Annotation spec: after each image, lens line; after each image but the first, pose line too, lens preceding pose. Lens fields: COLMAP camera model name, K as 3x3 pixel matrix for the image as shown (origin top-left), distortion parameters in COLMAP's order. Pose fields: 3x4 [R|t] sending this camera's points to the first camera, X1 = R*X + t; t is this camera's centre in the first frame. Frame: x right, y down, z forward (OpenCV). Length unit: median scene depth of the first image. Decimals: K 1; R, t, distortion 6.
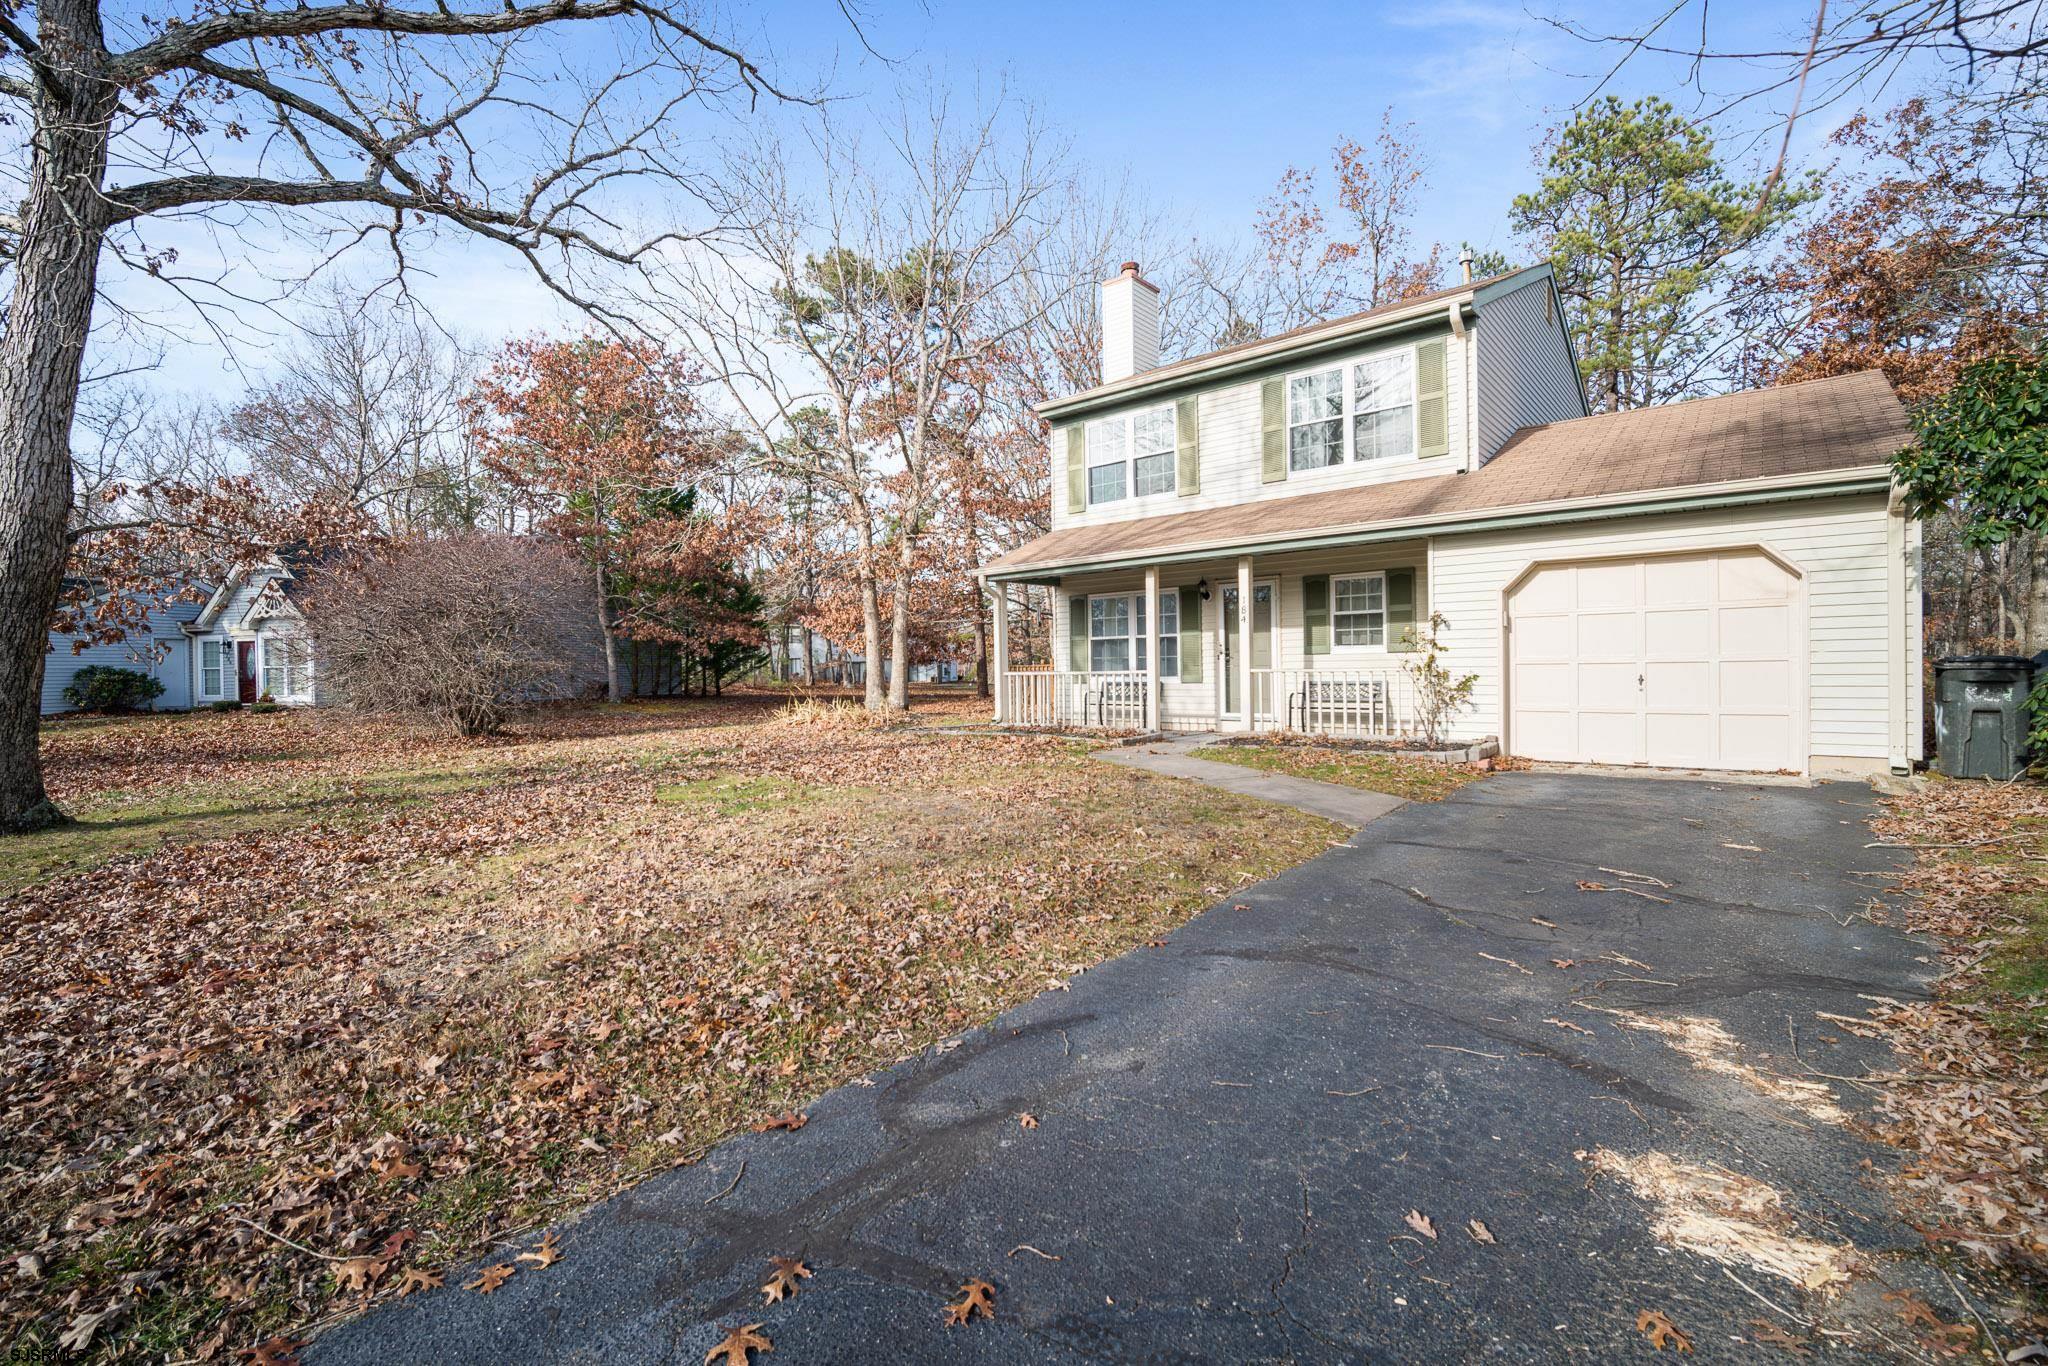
lens RADIAL K [[891.9, 0, 1025.9], [0, 891.9, 641.7], [0, 0, 1]] dist [-0.009127, 0.006217]
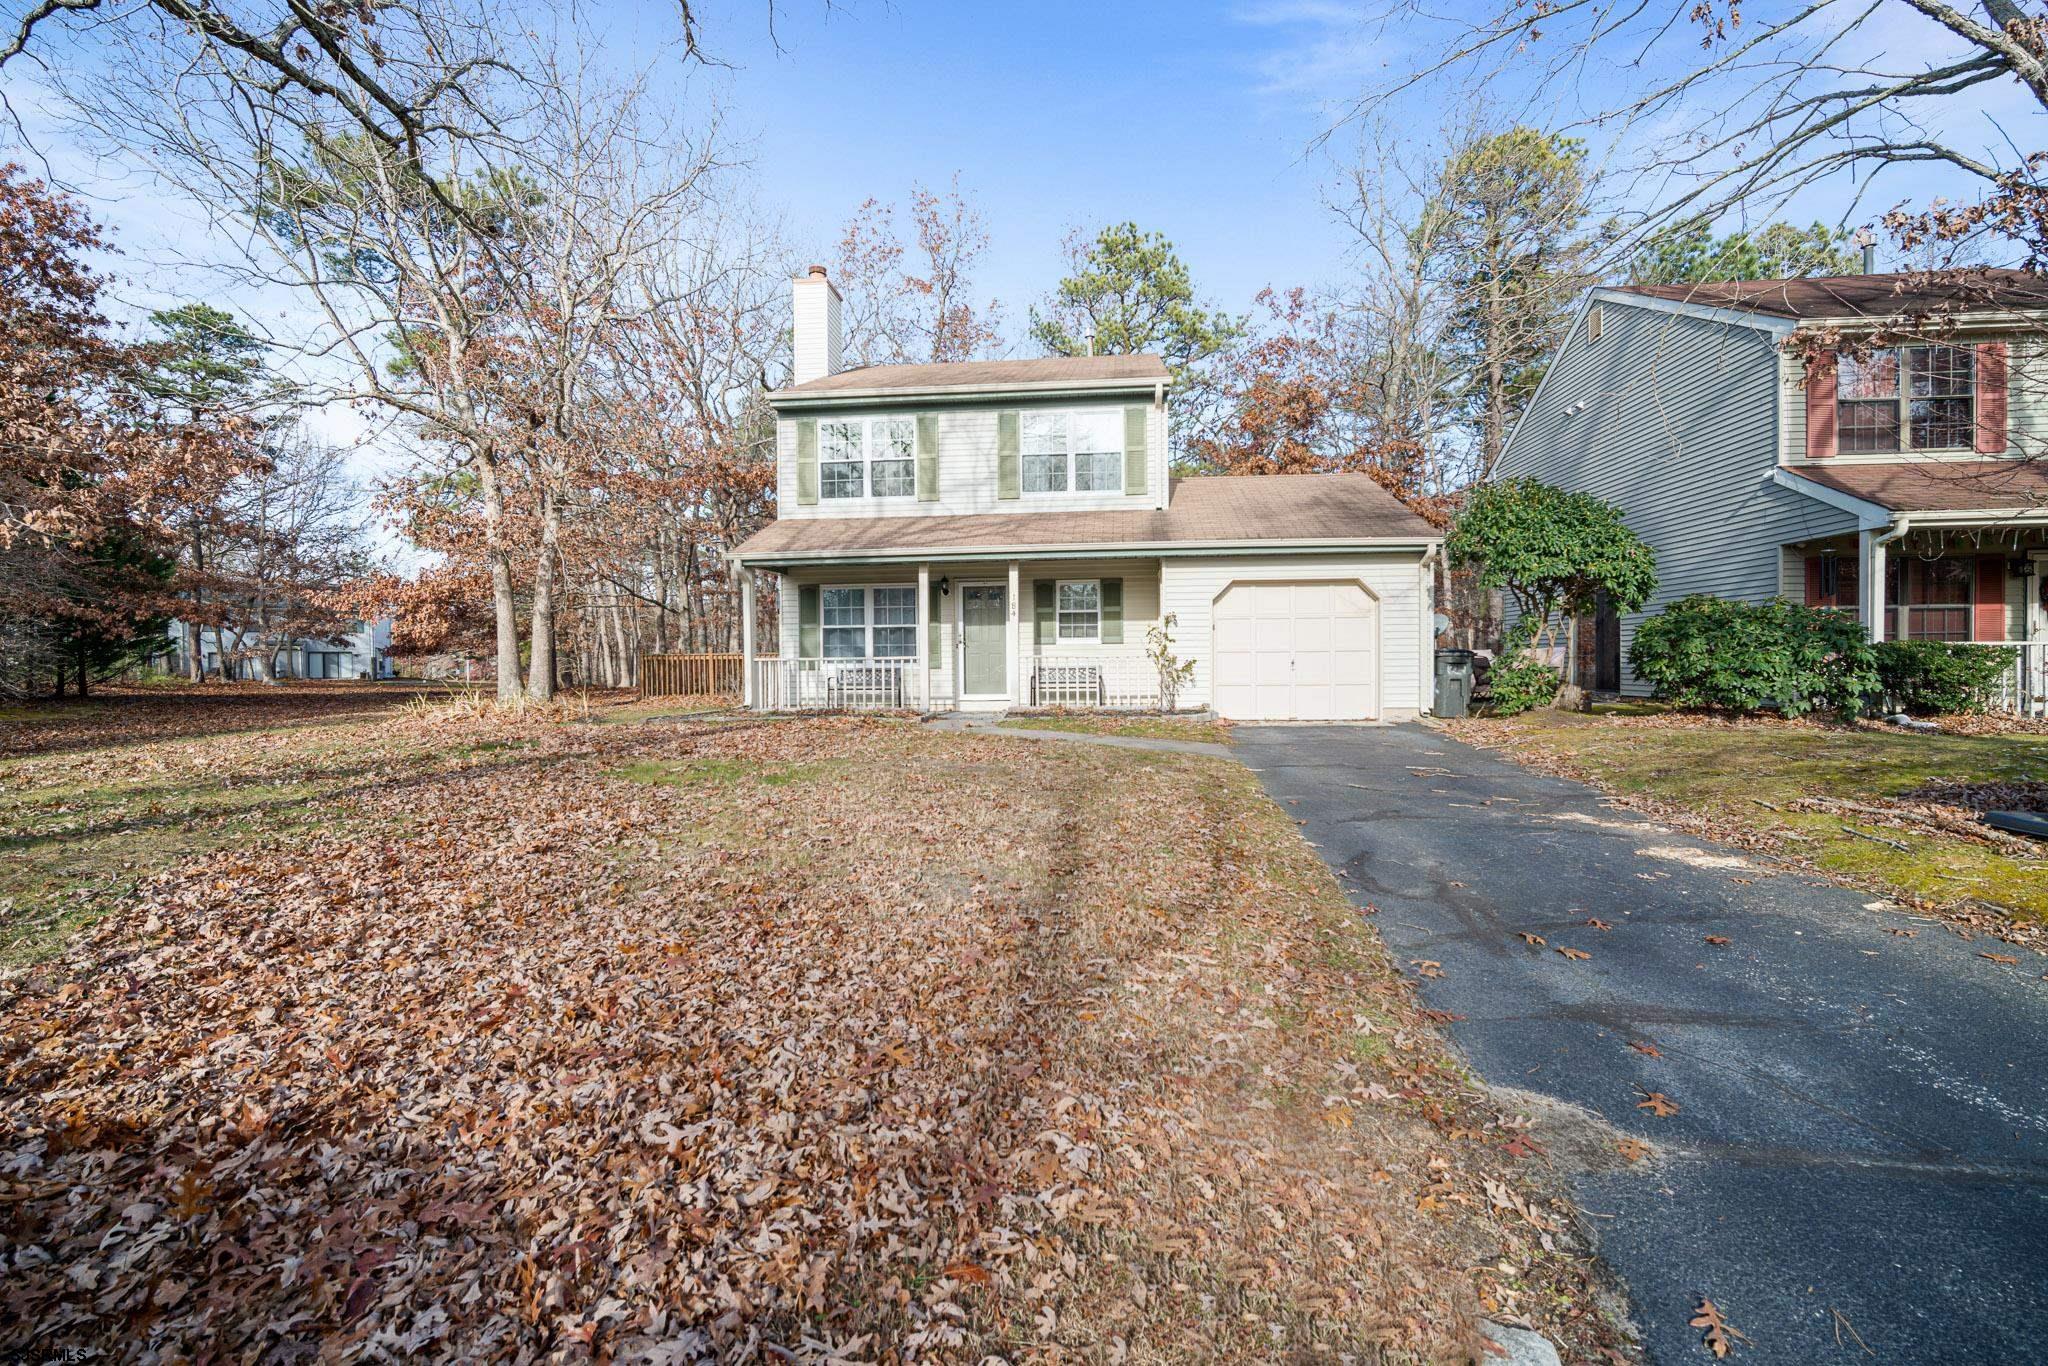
lens RADIAL K [[891.9, 0, 1025.9], [0, 891.9, 641.7], [0, 0, 1]] dist [-0.009127, 0.006217]
pose [[0.825942, 0.018091, 0.563464, -0.360134], [-0.020020, 0.999796, -0.002755, 0.013500], [-0.563399, -0.009005, 0.826136, 0.003372]]
